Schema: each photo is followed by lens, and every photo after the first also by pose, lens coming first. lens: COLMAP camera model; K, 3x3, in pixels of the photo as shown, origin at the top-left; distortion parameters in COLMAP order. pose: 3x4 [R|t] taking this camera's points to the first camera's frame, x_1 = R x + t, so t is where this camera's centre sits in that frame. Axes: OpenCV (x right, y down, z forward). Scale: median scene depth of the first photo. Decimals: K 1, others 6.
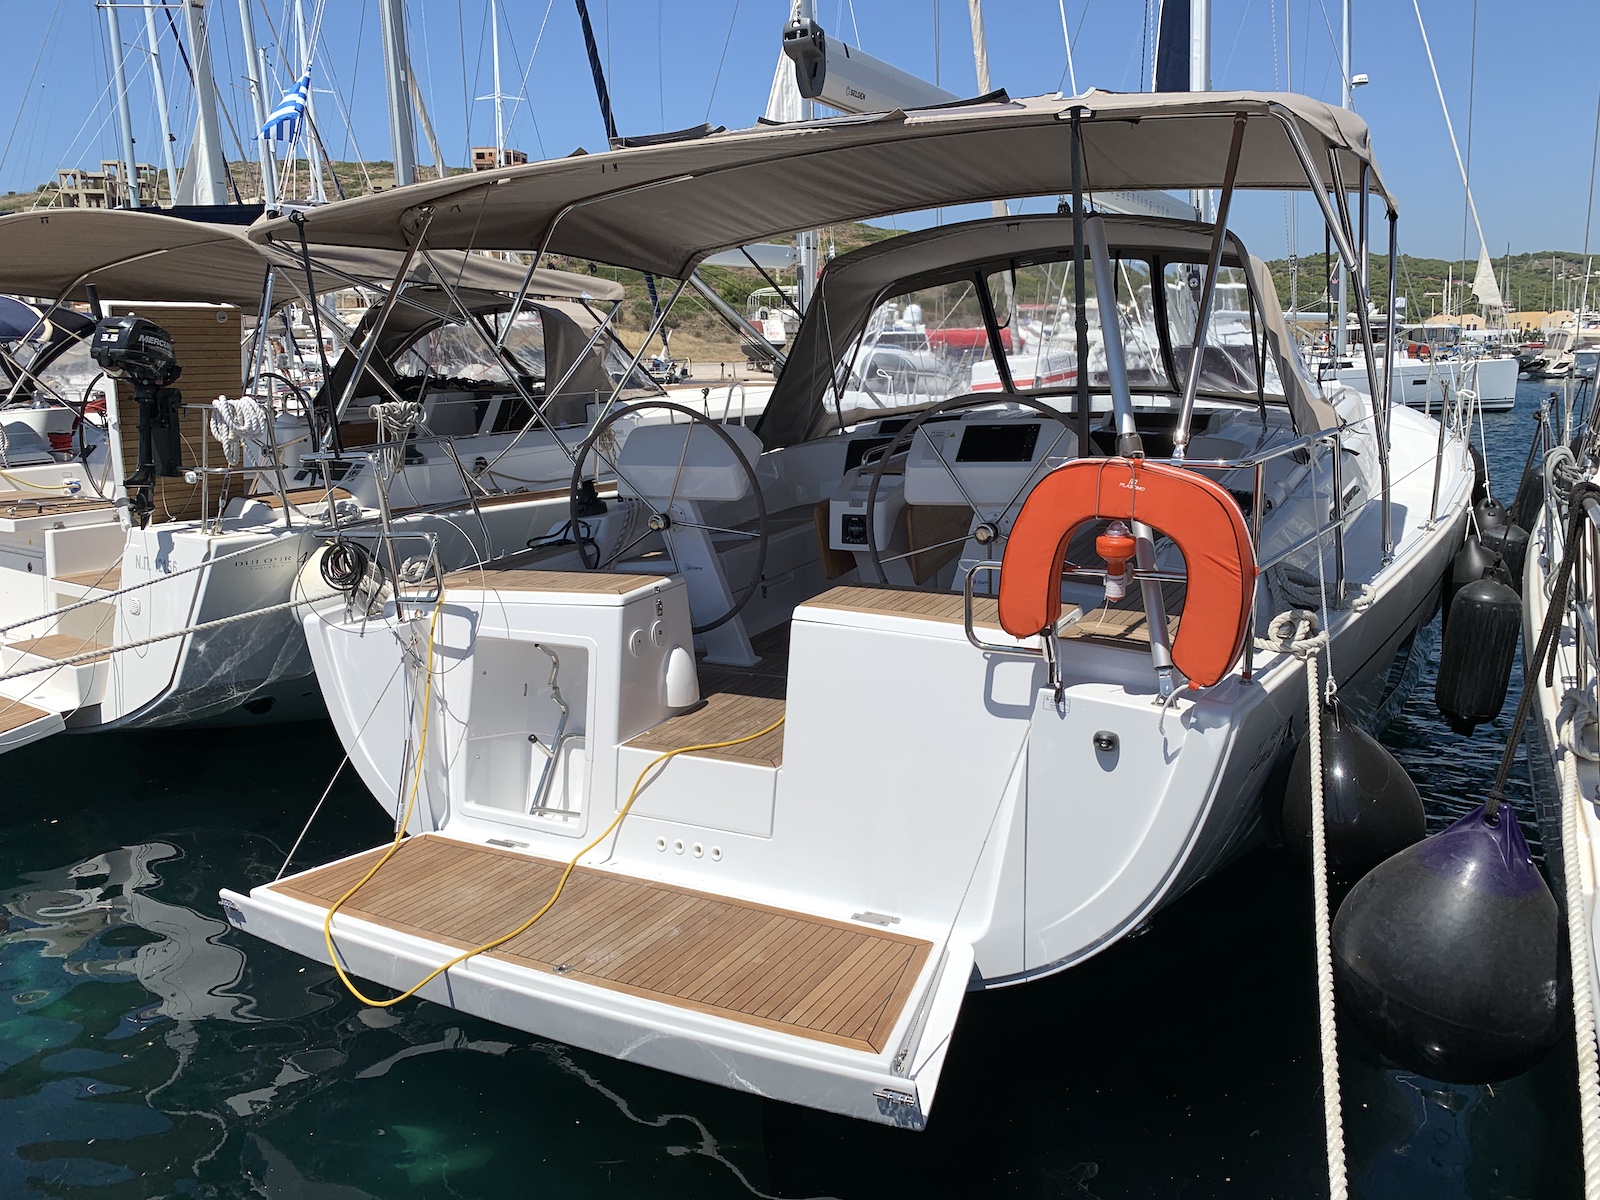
lens RADIAL K [[1230.0, 0, 802.5], [0, 1230.0, 605.4], [0, 0, 1]] dist [-0.004549, -0.009152]
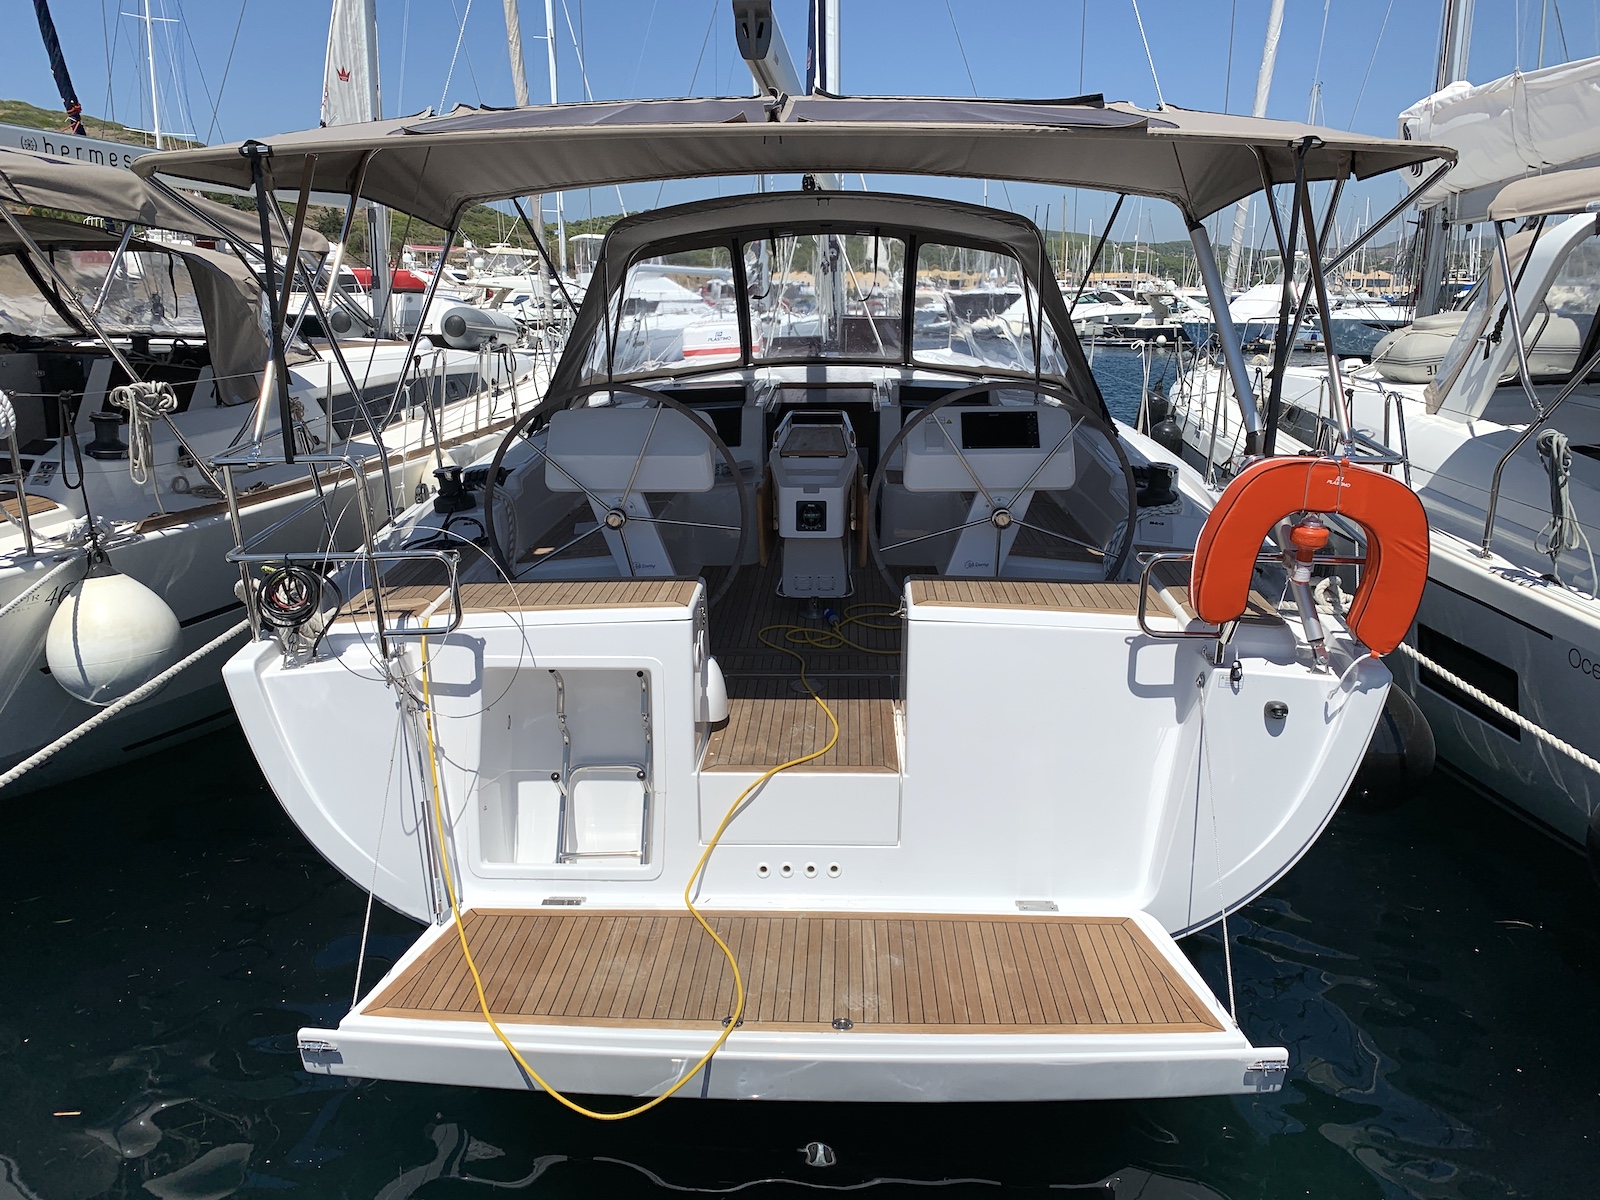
lens RADIAL K [[1230.0, 0, 805.2], [0, 1230.0, 604.8], [0, 0, 1]] dist [-0.004549, -0.009152]
pose [[0.888518, -0.080394, 0.451744, -0.506434], [0.061086, 0.996493, 0.057191, -0.059813], [-0.454757, -0.023220, 0.890313, 0.165501]]
